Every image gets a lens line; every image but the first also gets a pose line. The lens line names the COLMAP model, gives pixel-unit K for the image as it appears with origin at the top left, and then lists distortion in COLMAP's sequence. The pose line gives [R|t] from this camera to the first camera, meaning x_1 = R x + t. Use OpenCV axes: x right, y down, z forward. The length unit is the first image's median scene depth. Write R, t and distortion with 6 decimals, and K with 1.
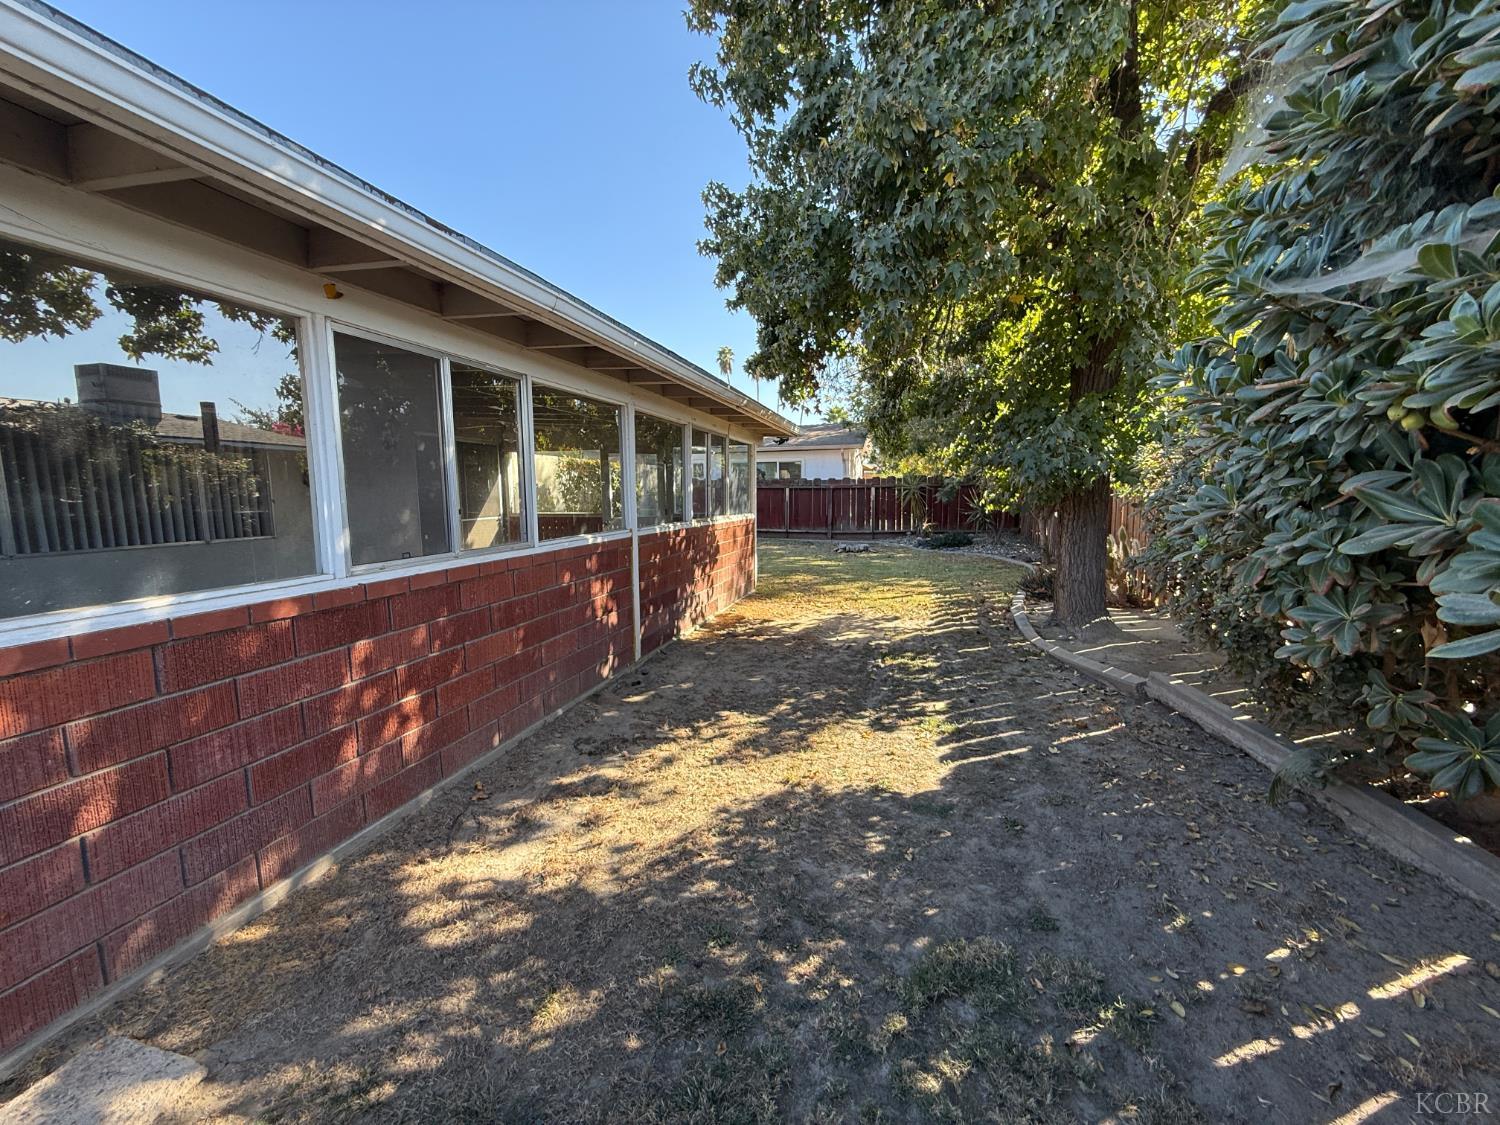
lens RADIAL K [[598.4, 0, 752.2], [0, 598.4, 564.7], [0, 0, 1]] dist [-0.000688, -0.000283]
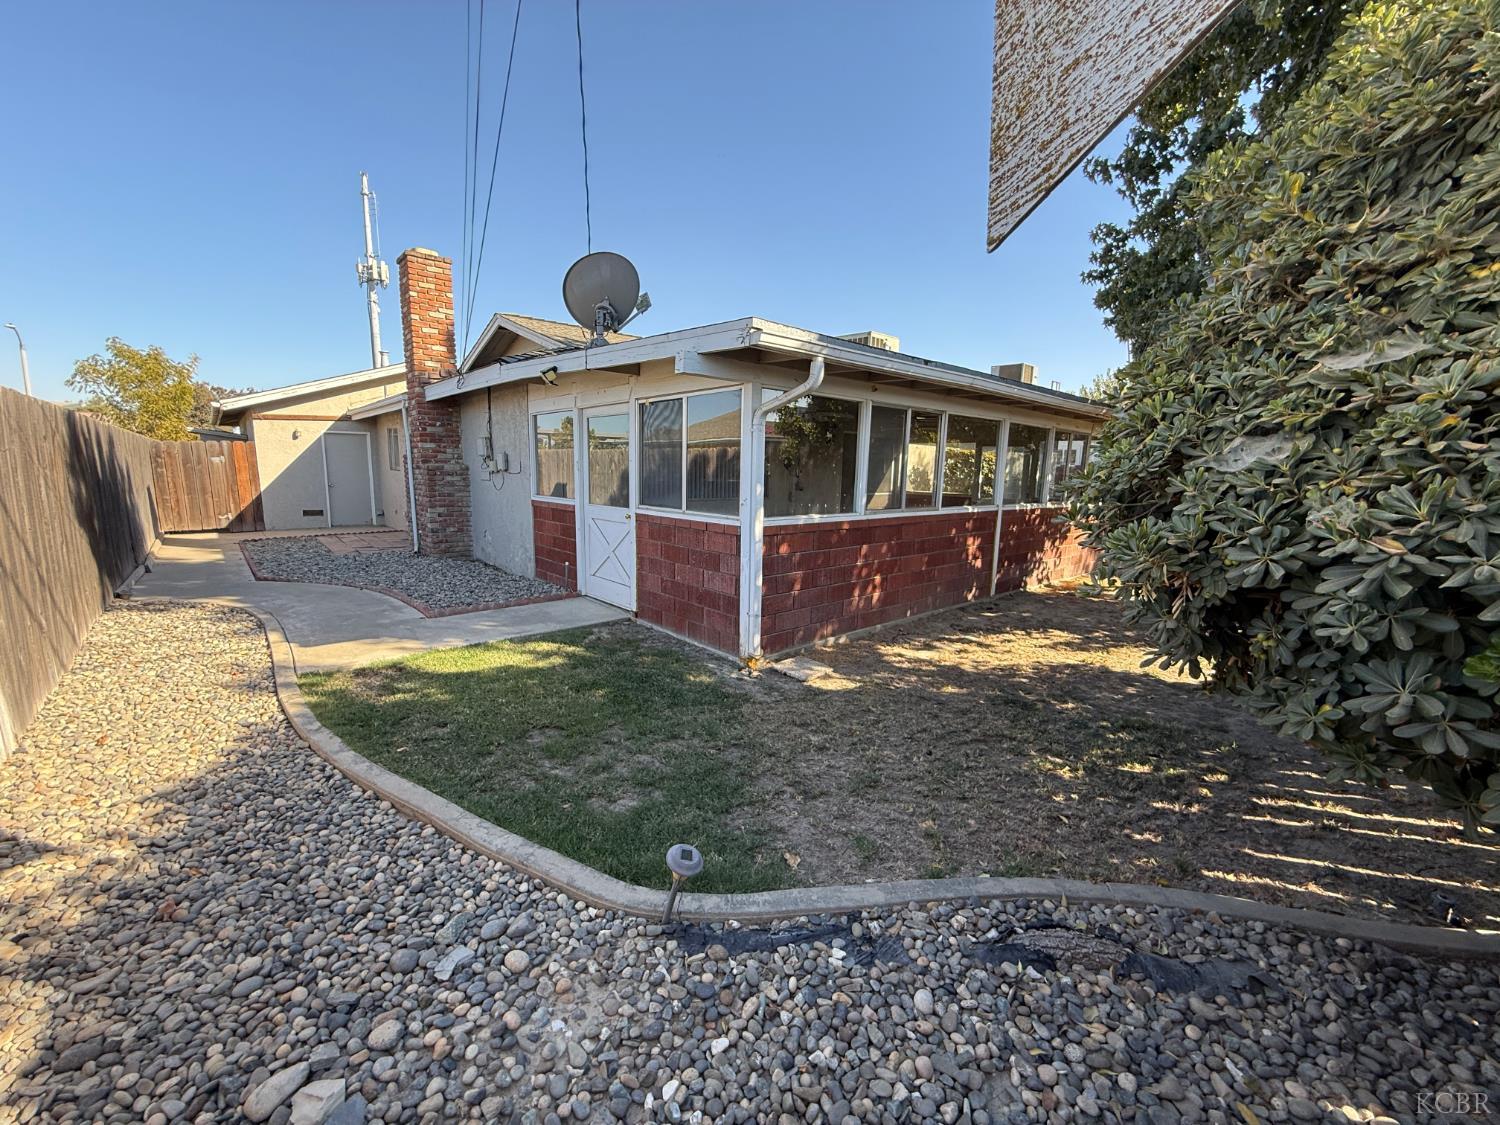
lens RADIAL K [[598.4, 0, 746.9], [0, 598.4, 559.2], [0, 0, 1]] dist [-0.000688, -0.000283]
pose [[0.833133, 0.108679, -0.542290, 0.131029], [-0.096497, 0.994028, 0.050960, 0.079865], [0.544589, 0.009873, 0.838645, -0.783912]]
